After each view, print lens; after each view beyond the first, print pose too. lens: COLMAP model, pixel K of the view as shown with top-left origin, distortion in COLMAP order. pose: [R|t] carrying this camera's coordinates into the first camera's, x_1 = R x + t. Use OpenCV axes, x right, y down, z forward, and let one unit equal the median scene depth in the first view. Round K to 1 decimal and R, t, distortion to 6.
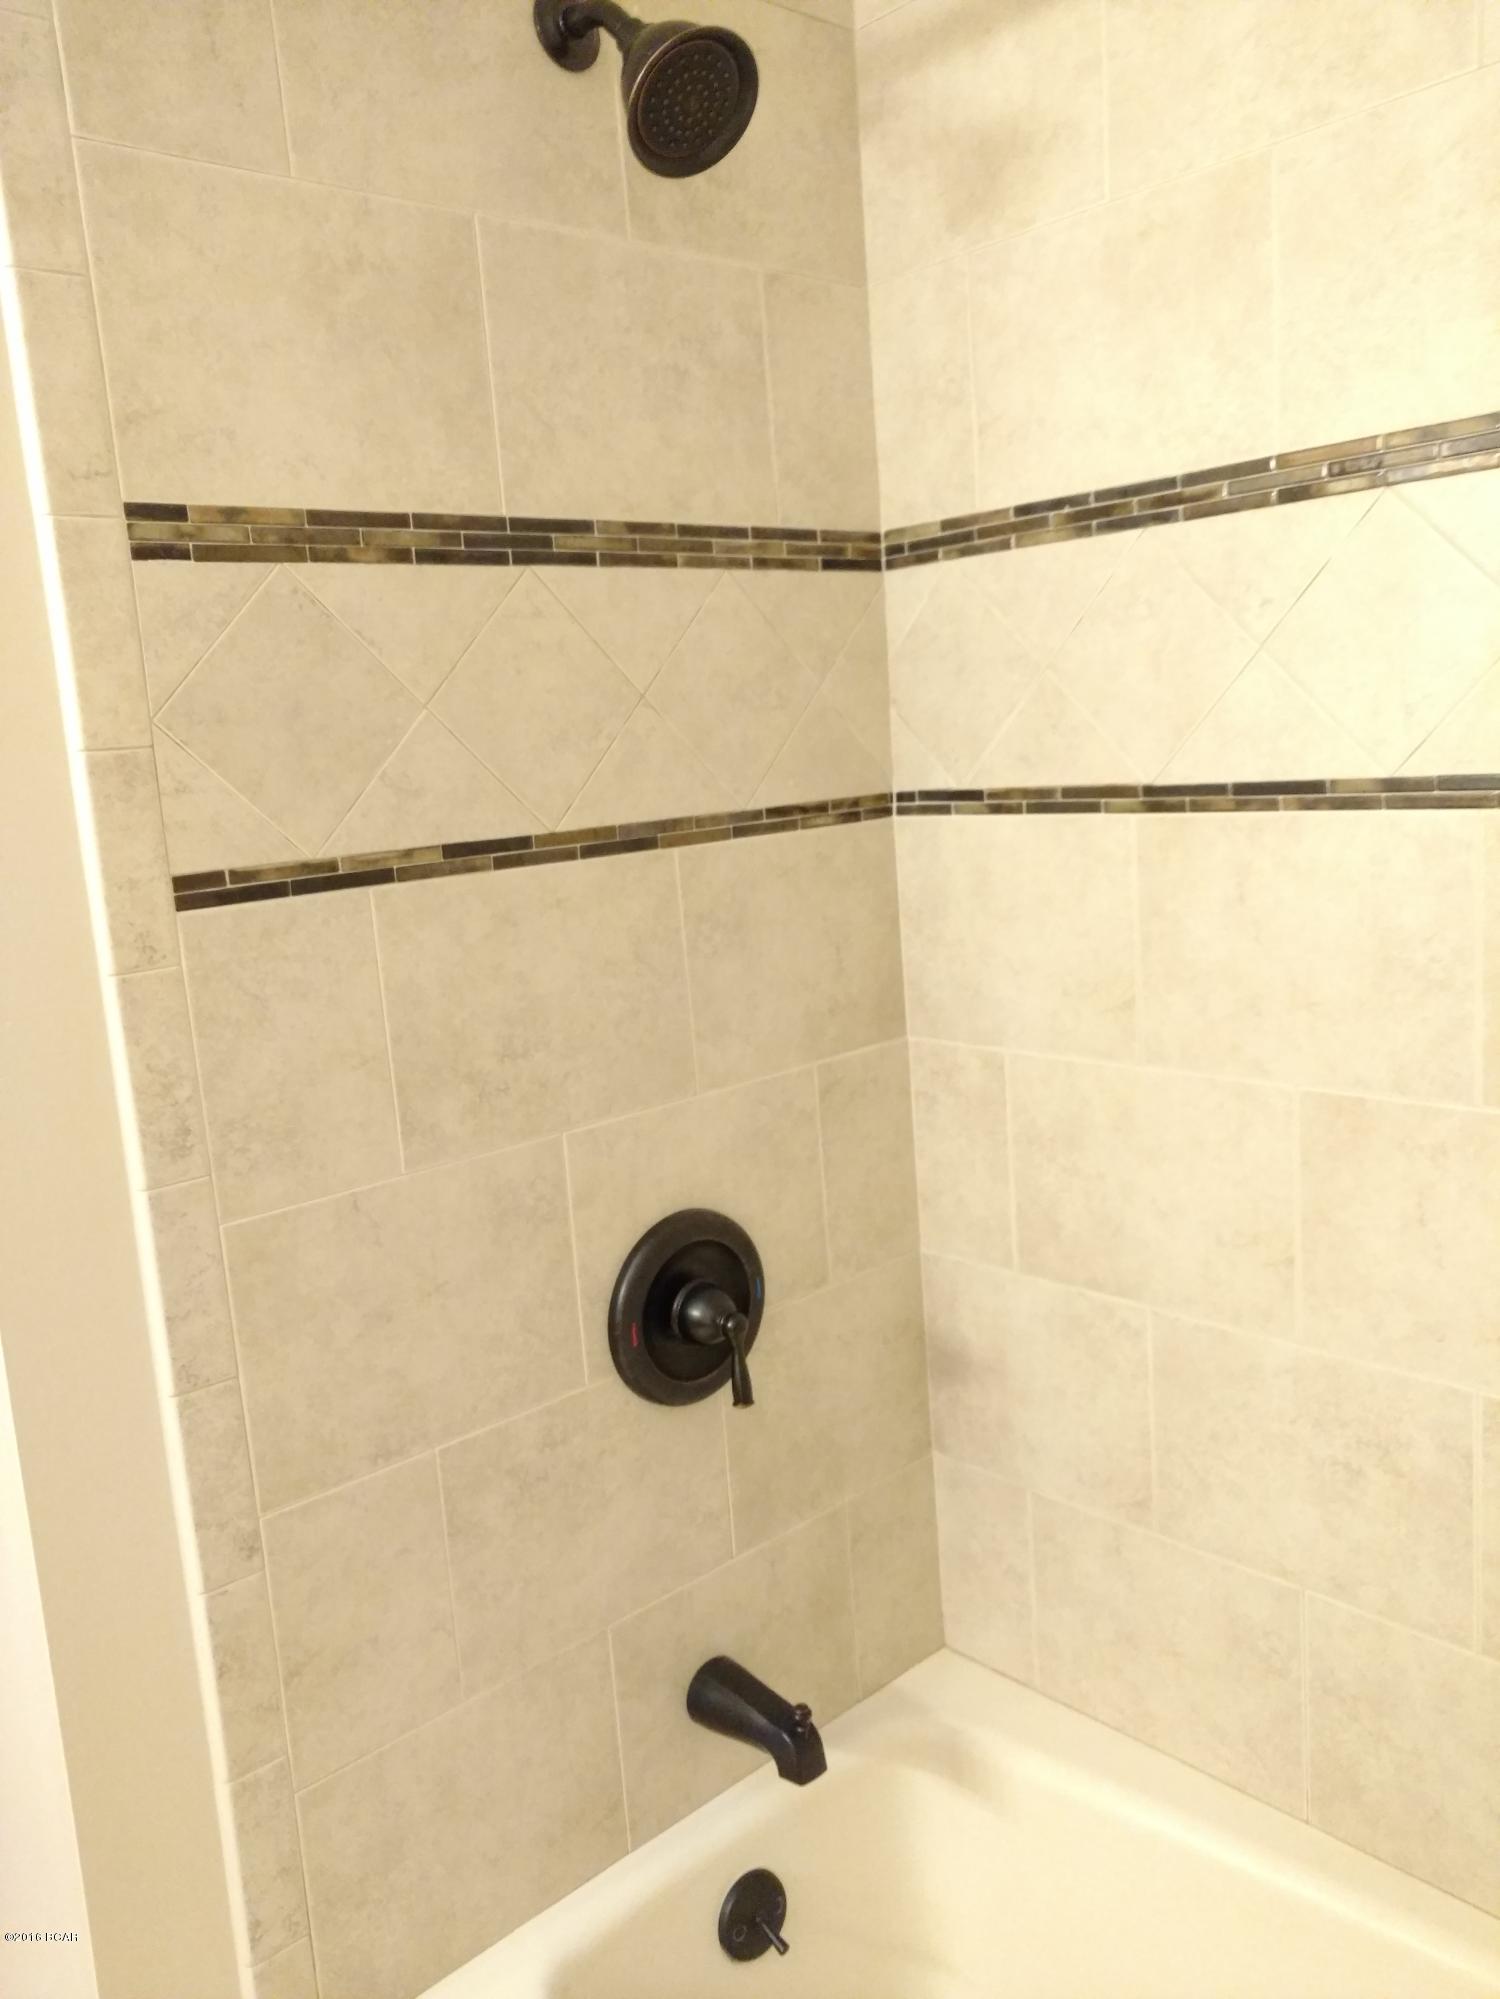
lens RADIAL K [[1584.3, 0, 750.0], [0, 1584.3, 999.5], [0, 0, 1]] dist [-0.003688, 0.043121]
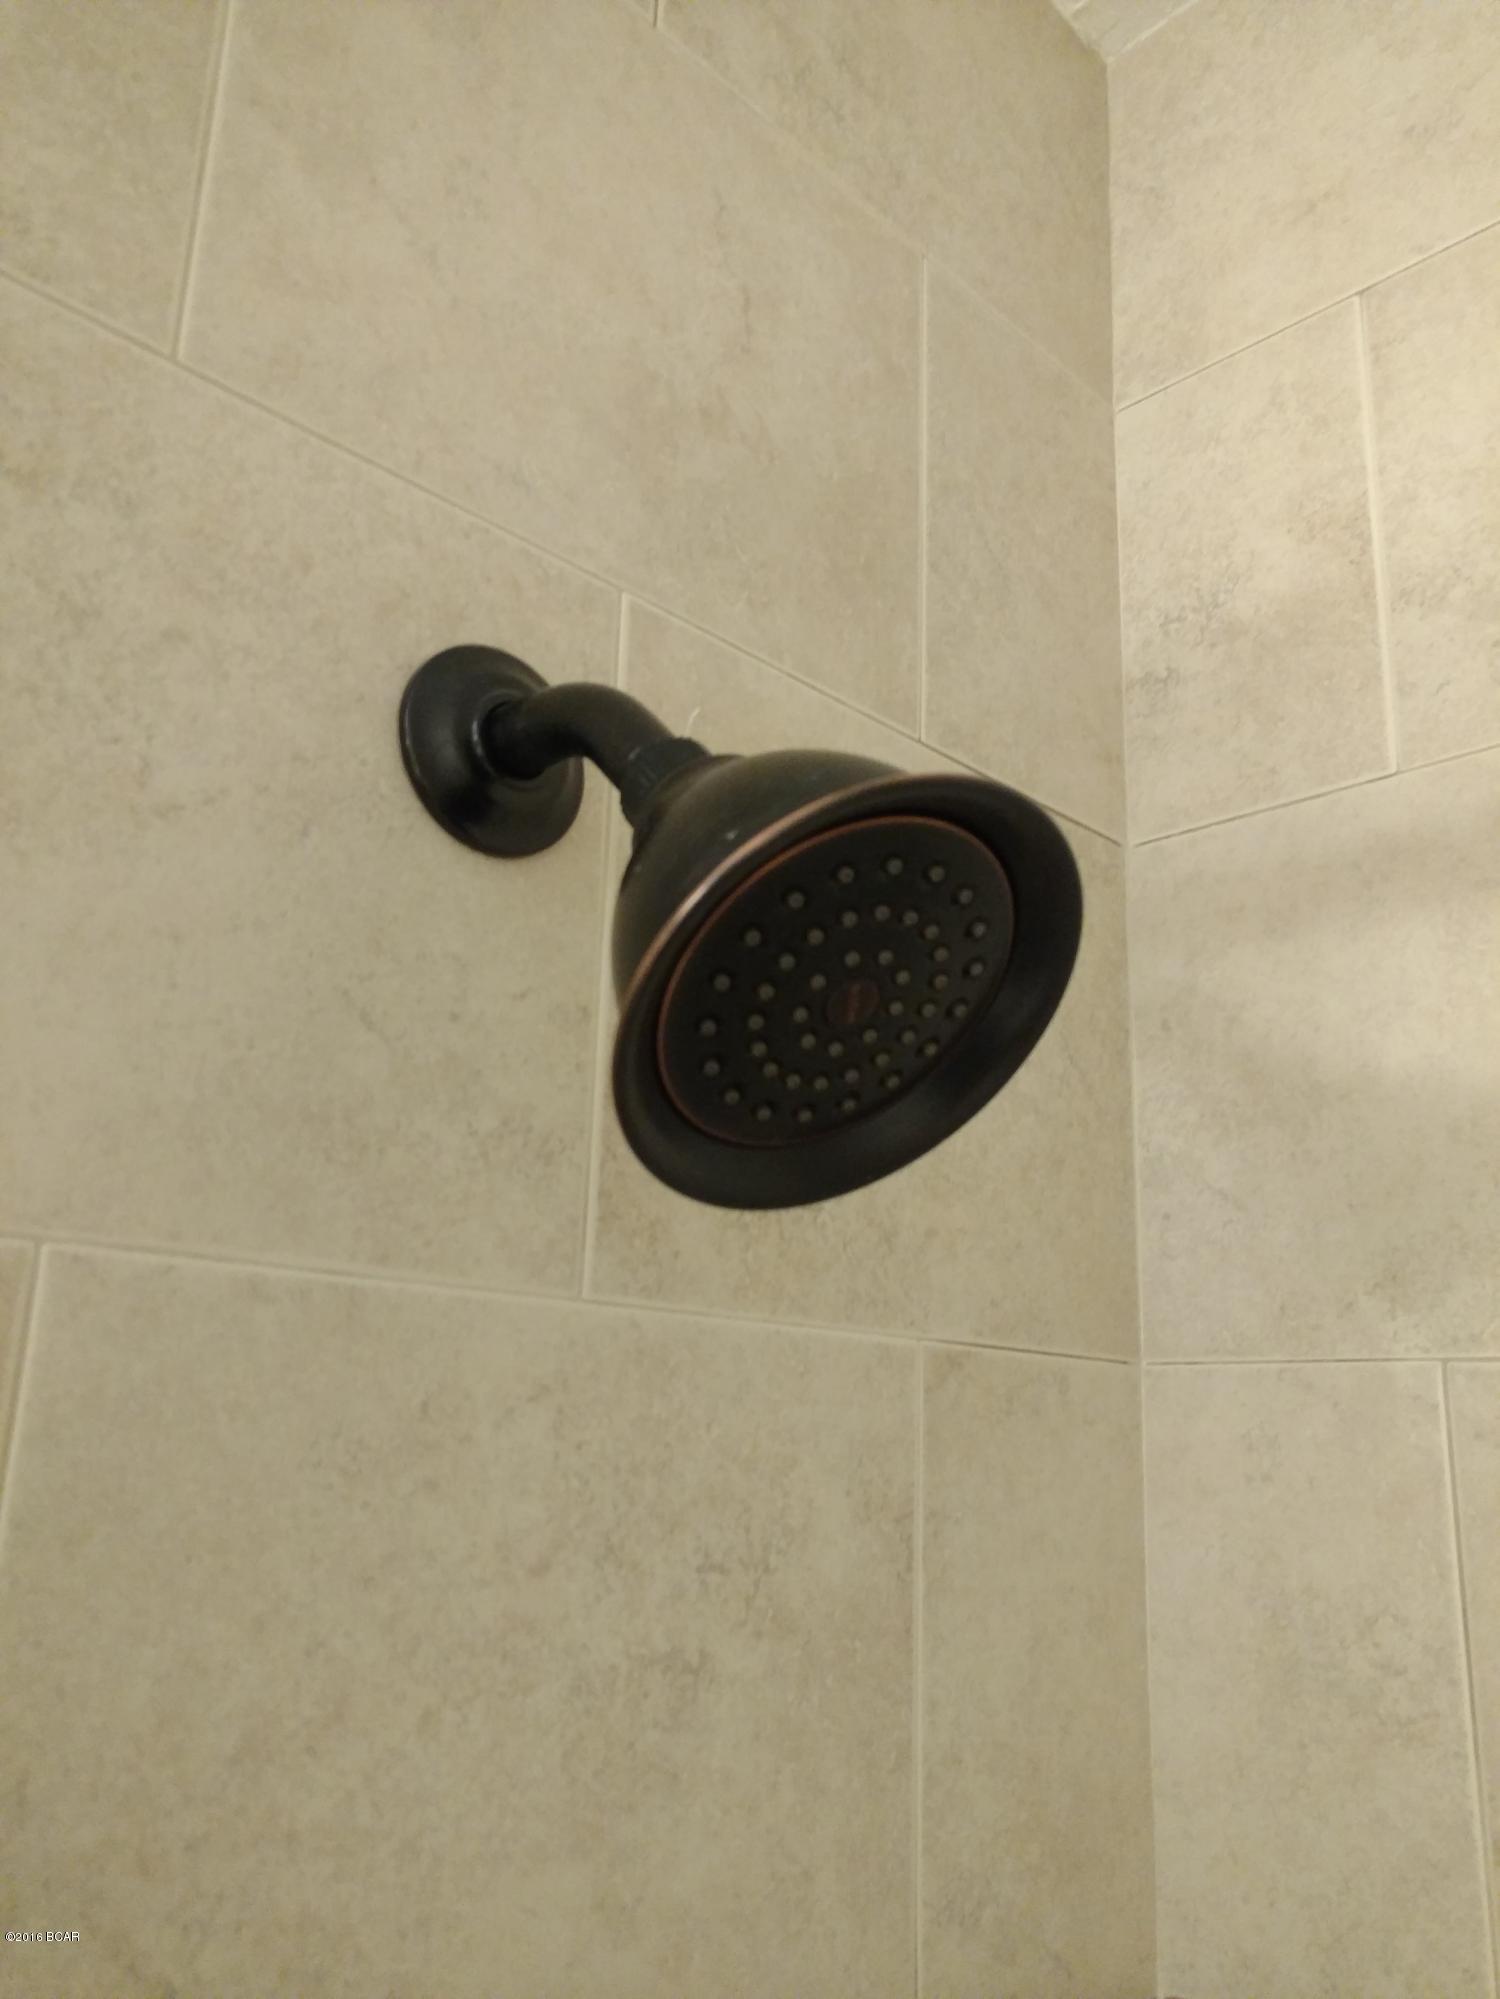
lens RADIAL K [[1578.9, 0, 752.0], [0, 1578.9, 1070.2], [0, 0, 1]] dist [-0.011169, 0.041175]
pose [[0.992921, 0.117706, 0.015924, -0.053013], [-0.102455, 0.916561, -0.386547, -0.405963], [-0.060094, 0.382179, 0.922132, 0.684578]]
